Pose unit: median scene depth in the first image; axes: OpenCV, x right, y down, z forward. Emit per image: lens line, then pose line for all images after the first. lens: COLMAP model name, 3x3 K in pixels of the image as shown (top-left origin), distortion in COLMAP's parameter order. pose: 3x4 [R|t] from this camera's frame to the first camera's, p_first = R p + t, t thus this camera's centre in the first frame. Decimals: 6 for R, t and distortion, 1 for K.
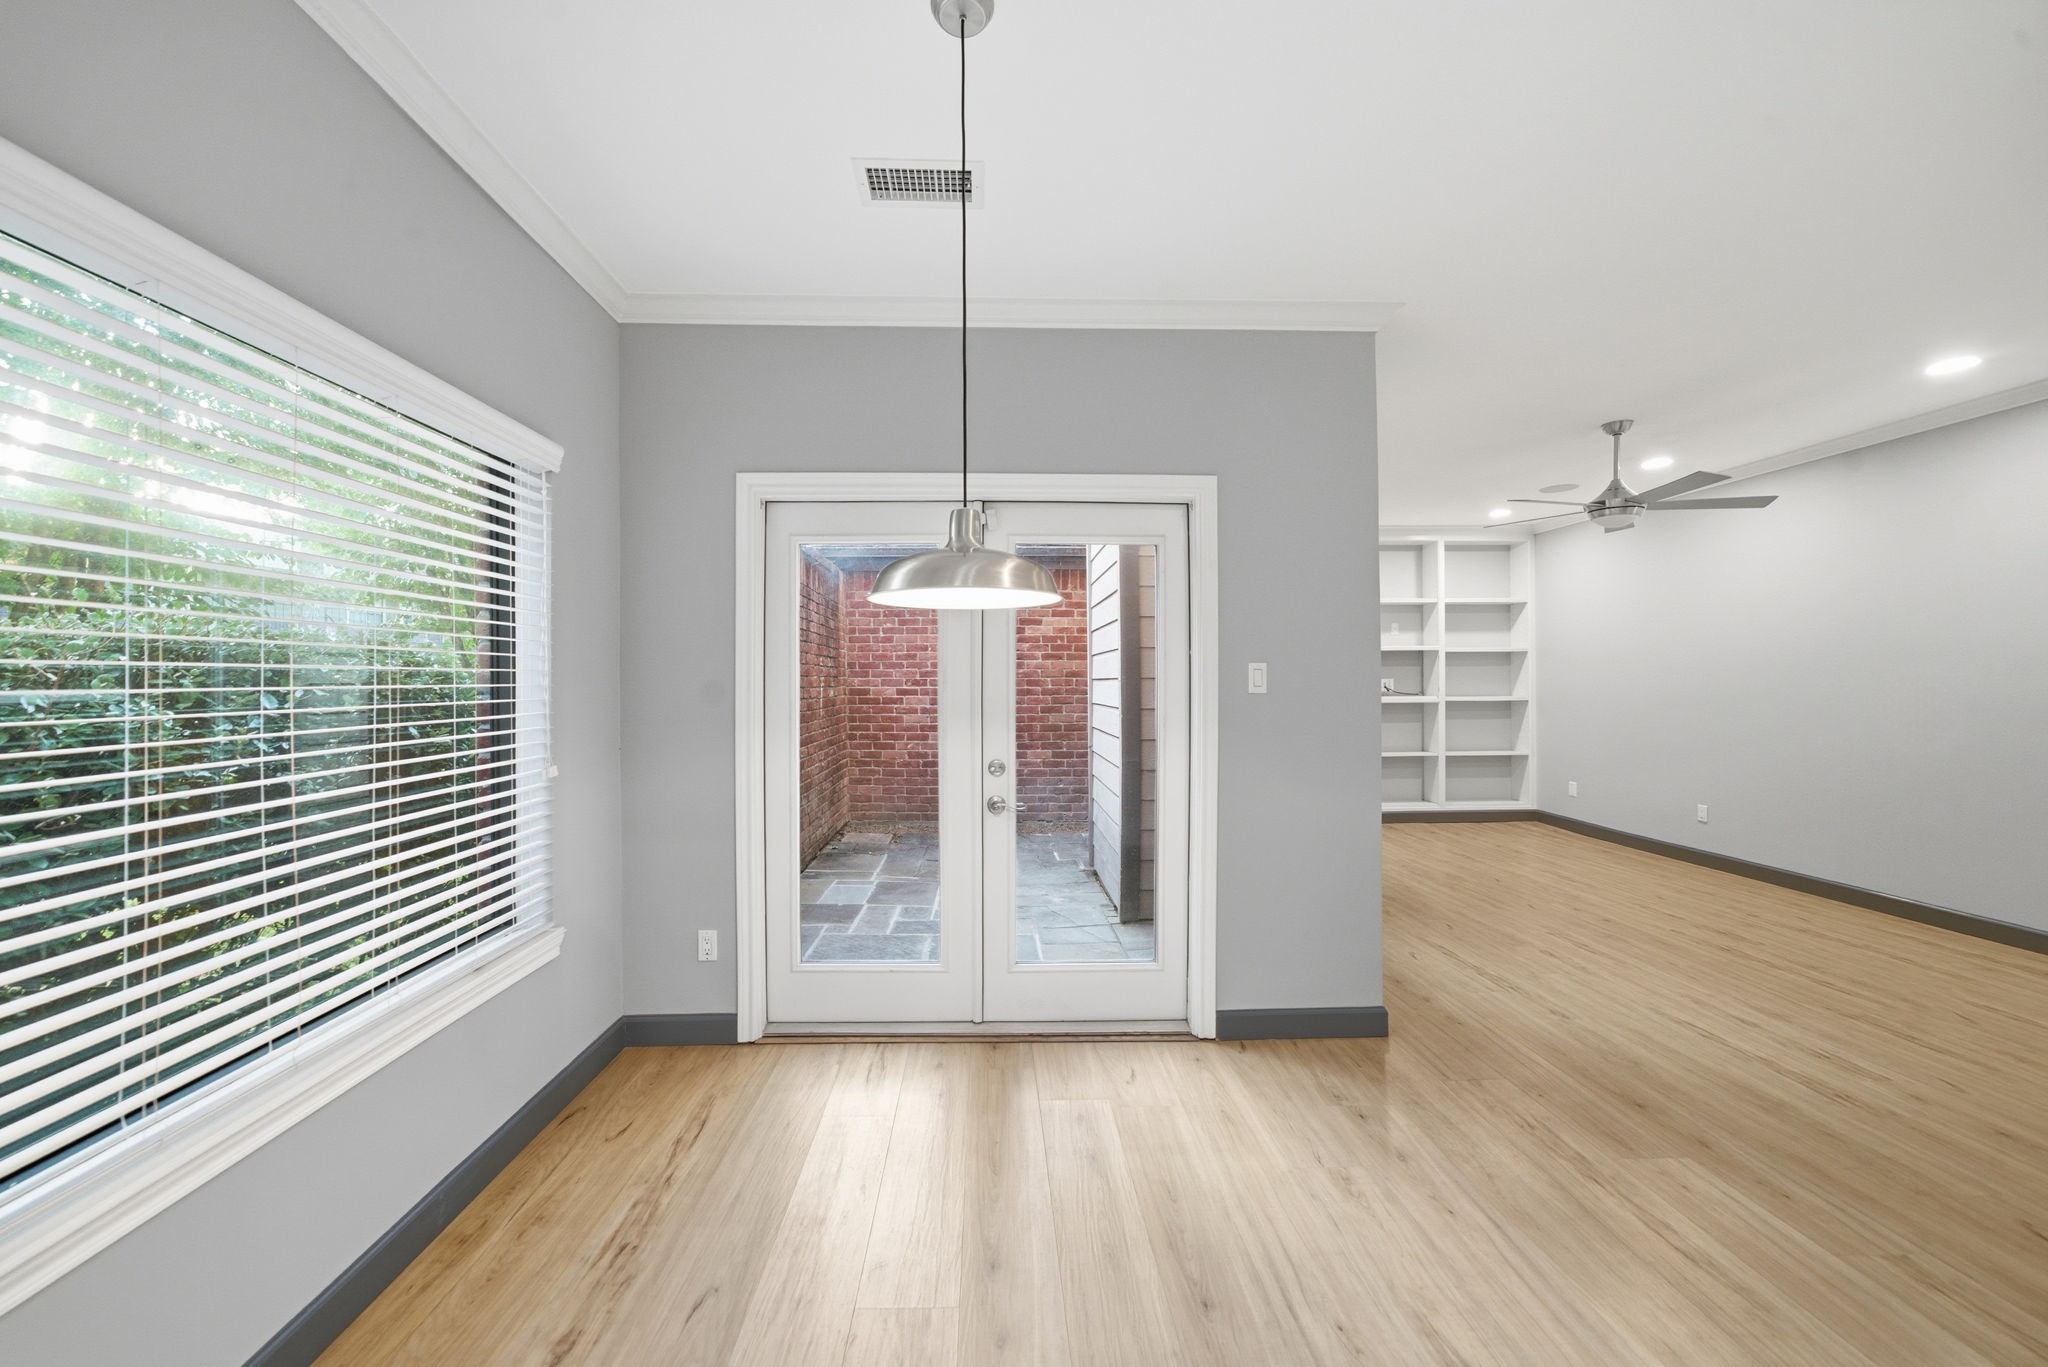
lens RADIAL K [[786.1, 0, 1025.3], [0, 786.1, 669.1], [0, 0, 1]] dist [0.000596, 0.000217]
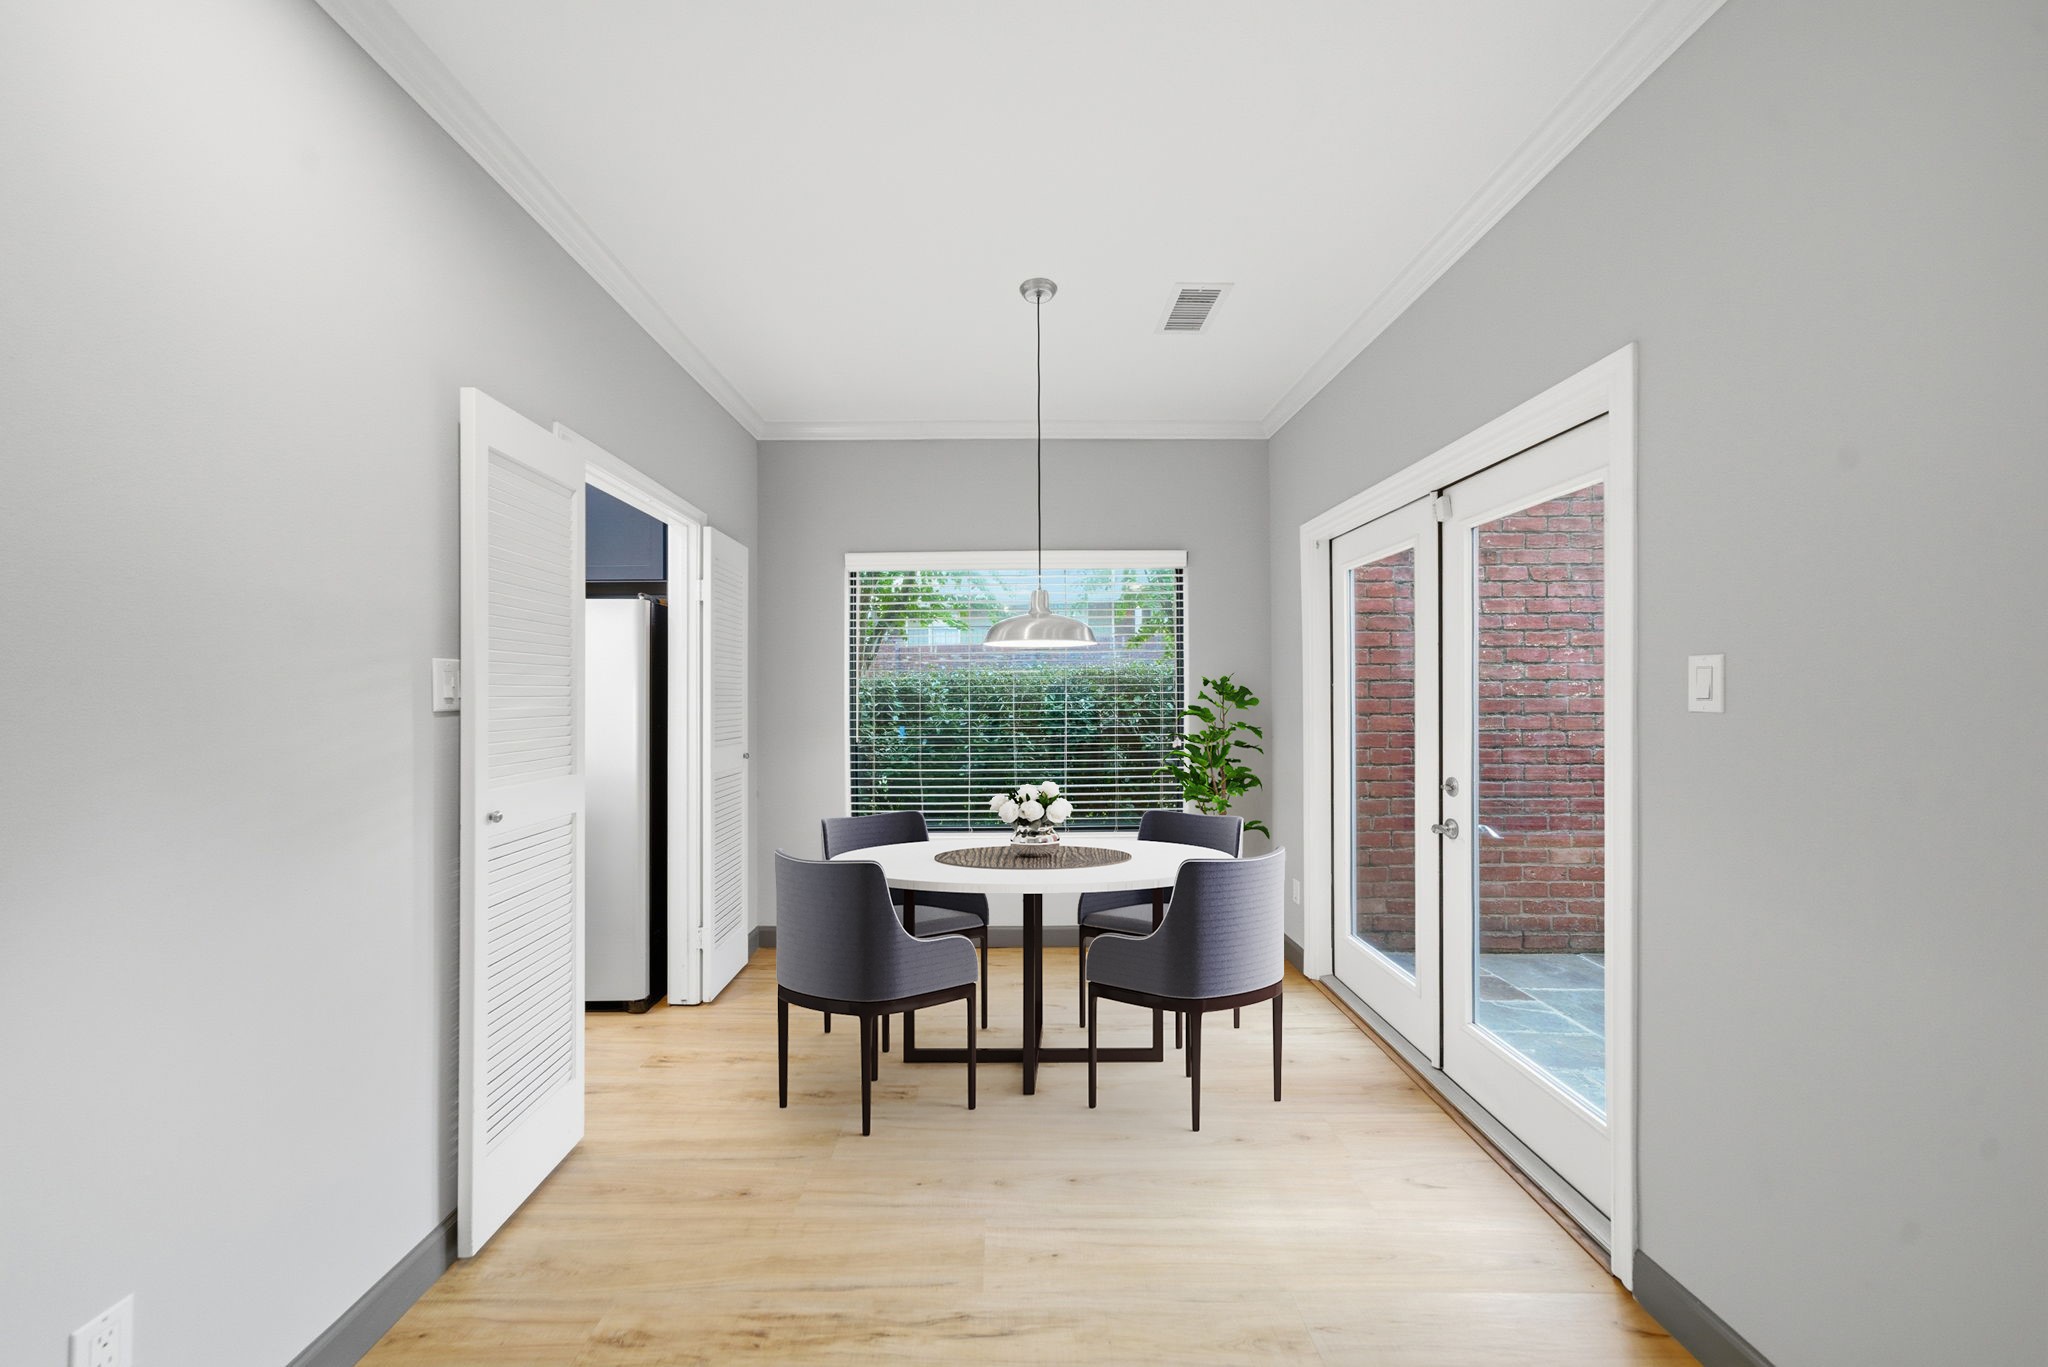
lens RADIAL K [[786.1, 0, 1018.8], [0, 786.1, 701.5], [0, 0, 1]] dist [0.000596, 0.000217]
pose [[-0.031123, 0.013158, -0.999429, 0.334330], [0.020948, 0.999702, 0.012509, 0.002701], [0.999296, -0.020547, -0.031389, 0.216666]]
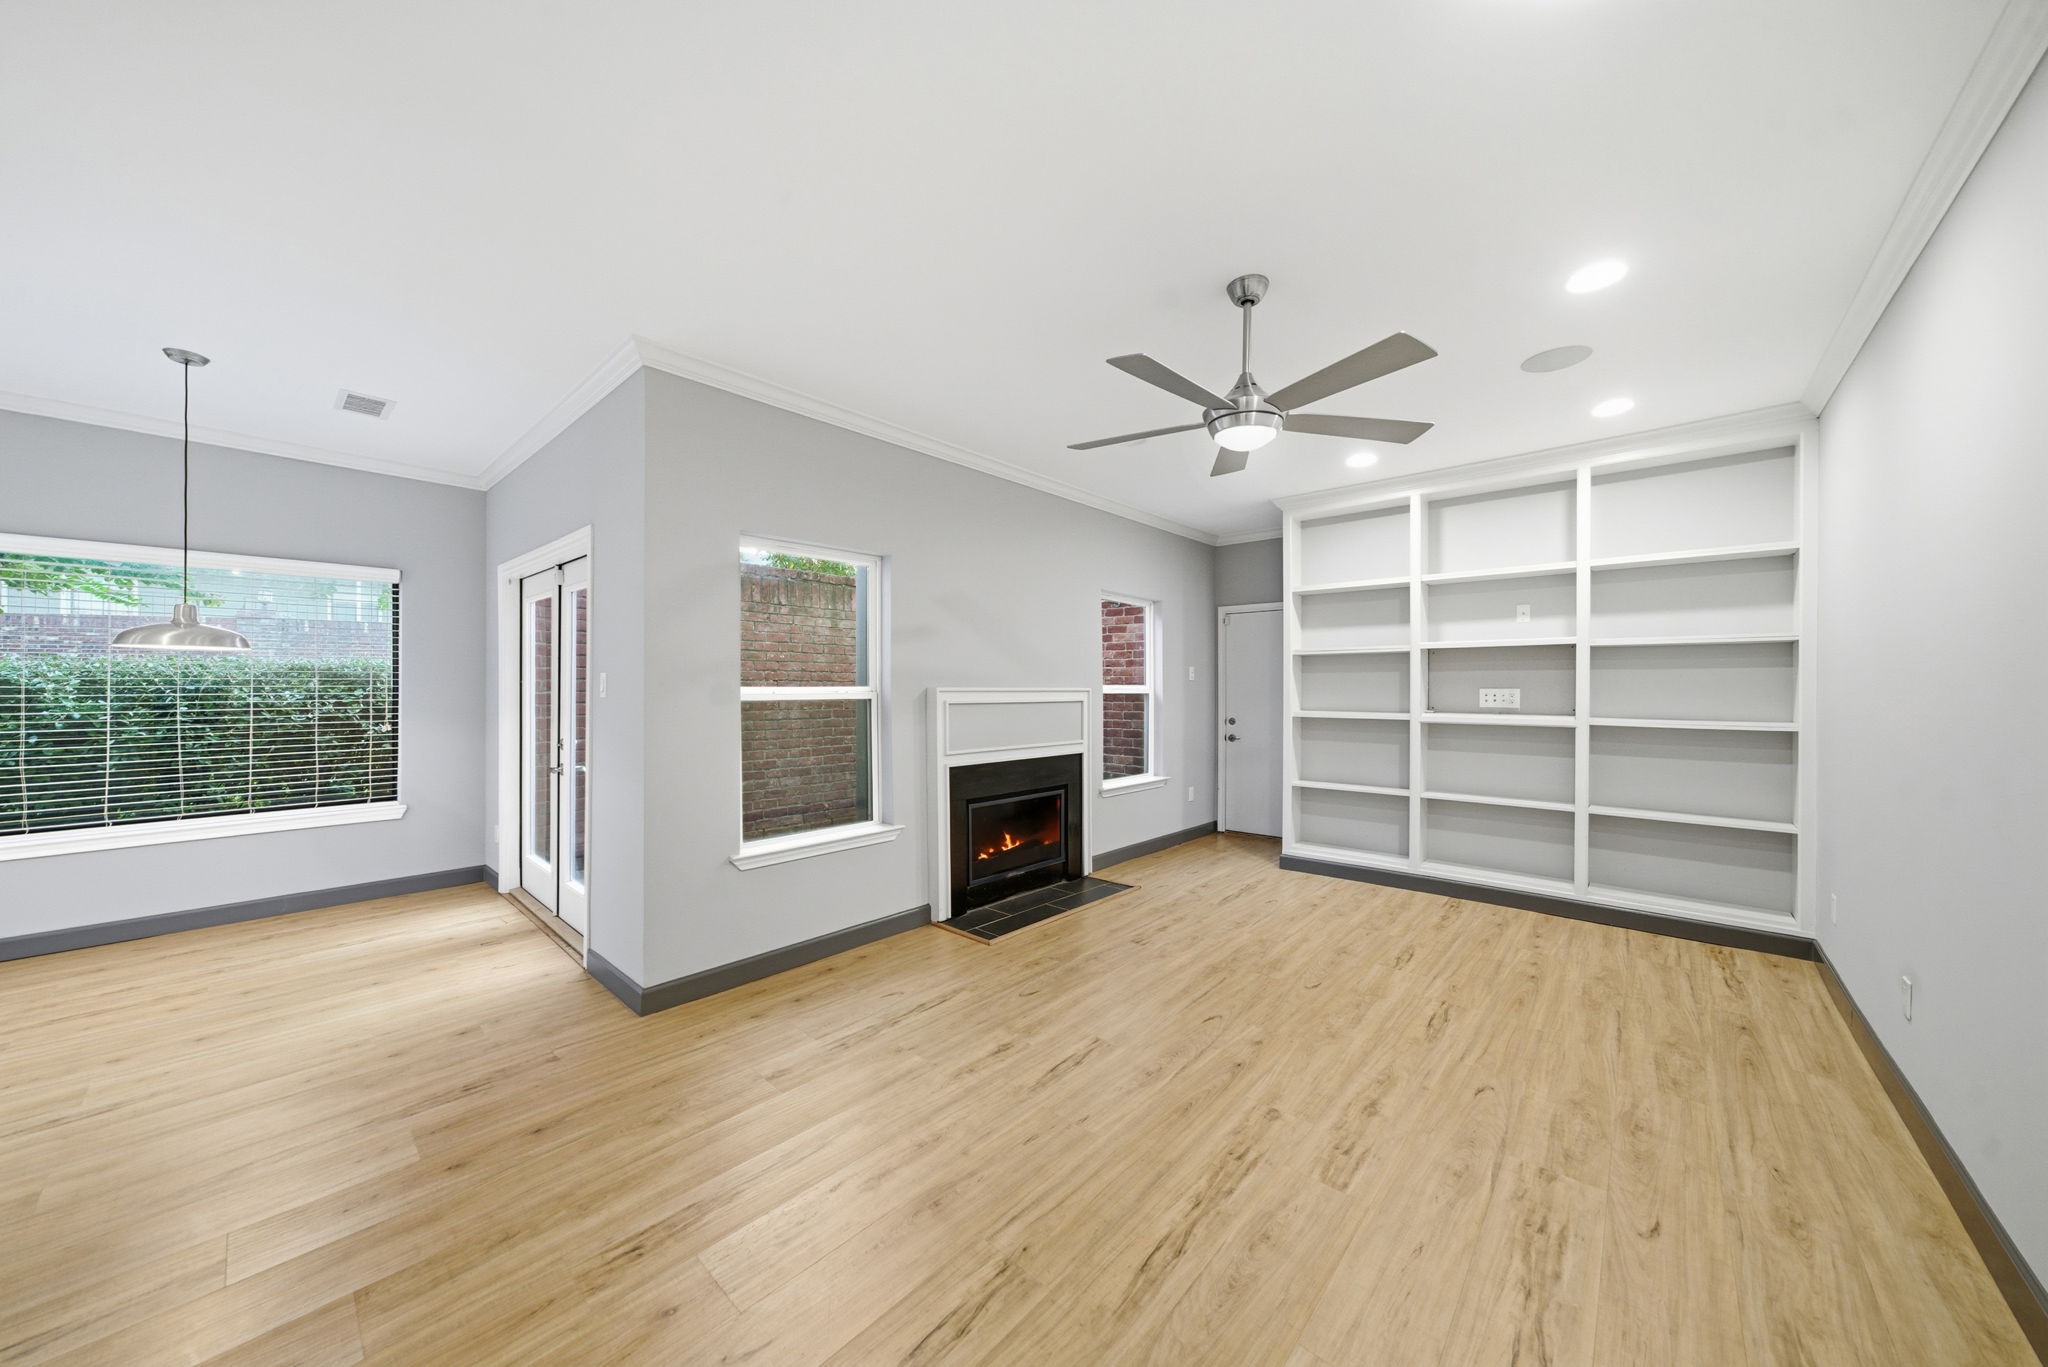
lens RADIAL K [[711.1, 0, 1010.2], [0, 711.1, 688.3], [0, 0, 1]] dist [0.005540, 0.000037]
pose [[0.698827, 0.009071, -0.715233, 0.601244], [0.005094, 0.999831, 0.017658, -0.000825], [0.715273, -0.015983, 0.698663, 0.267967]]
